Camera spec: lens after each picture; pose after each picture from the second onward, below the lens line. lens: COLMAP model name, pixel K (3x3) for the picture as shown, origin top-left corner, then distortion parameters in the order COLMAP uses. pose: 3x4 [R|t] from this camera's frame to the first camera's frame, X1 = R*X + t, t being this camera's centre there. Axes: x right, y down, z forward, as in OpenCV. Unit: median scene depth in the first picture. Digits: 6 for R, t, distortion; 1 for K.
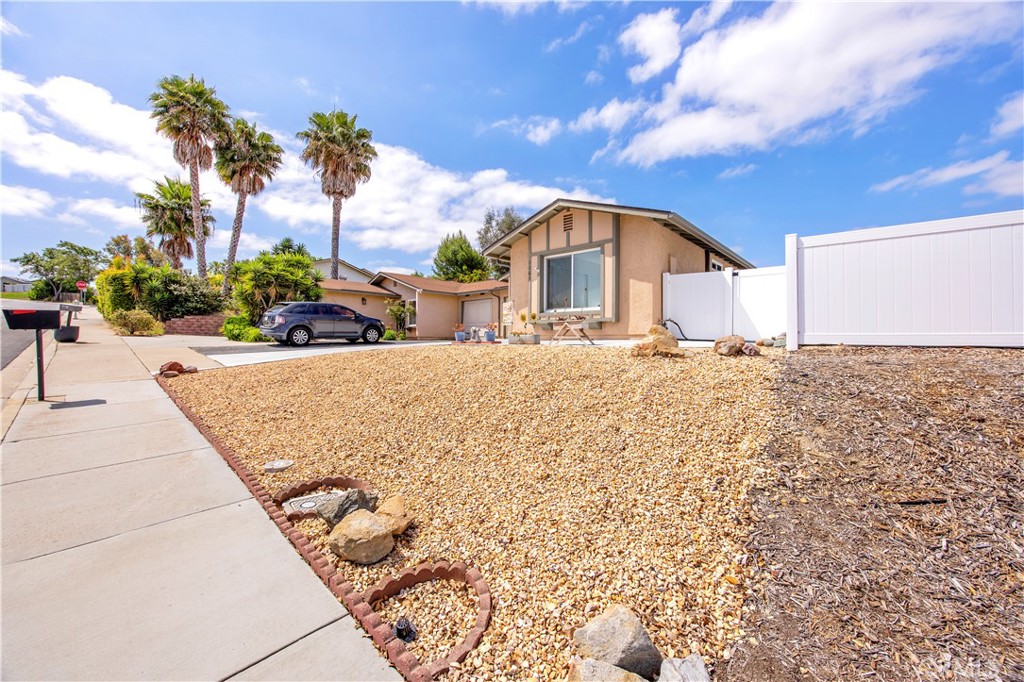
lens RADIAL K [[401.4, 0, 514.2], [0, 401.4, 338.3], [0, 0, 1]] dist [0.013648, 0.000127]
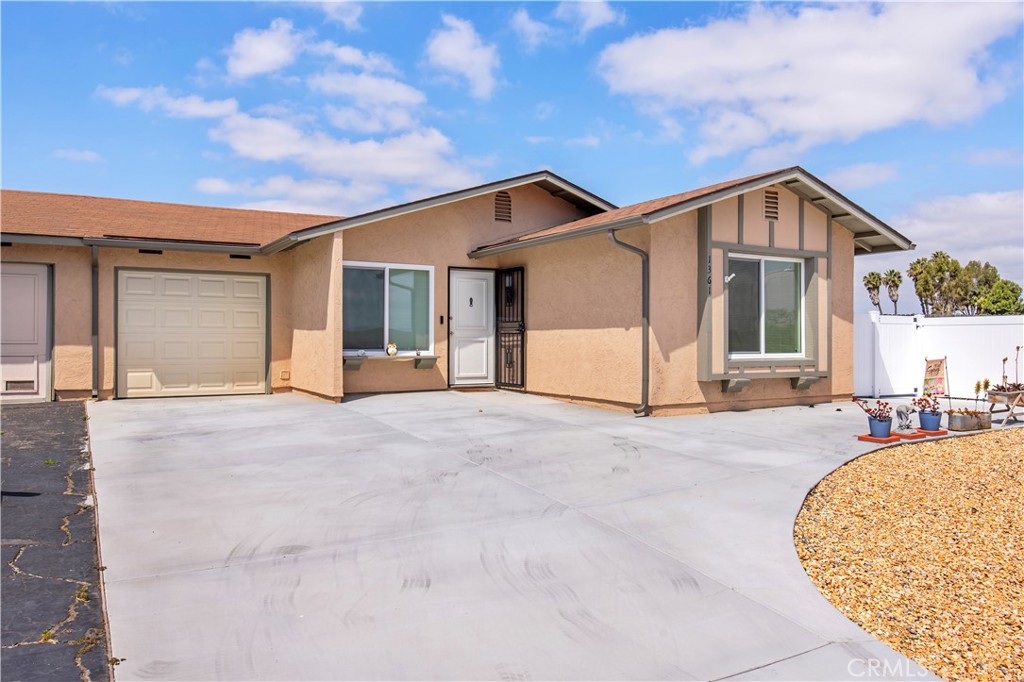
lens RADIAL K [[770.0, 0, 510.3], [0, 770.0, 342.5], [0, 0, 1]] dist [0.014445, 0.003647]
pose [[0.285890, -0.008051, 0.958228, -0.076660], [-0.004957, 0.999939, 0.009881, -0.007341], [-0.958249, -0.007574, 0.285833, 0.076676]]
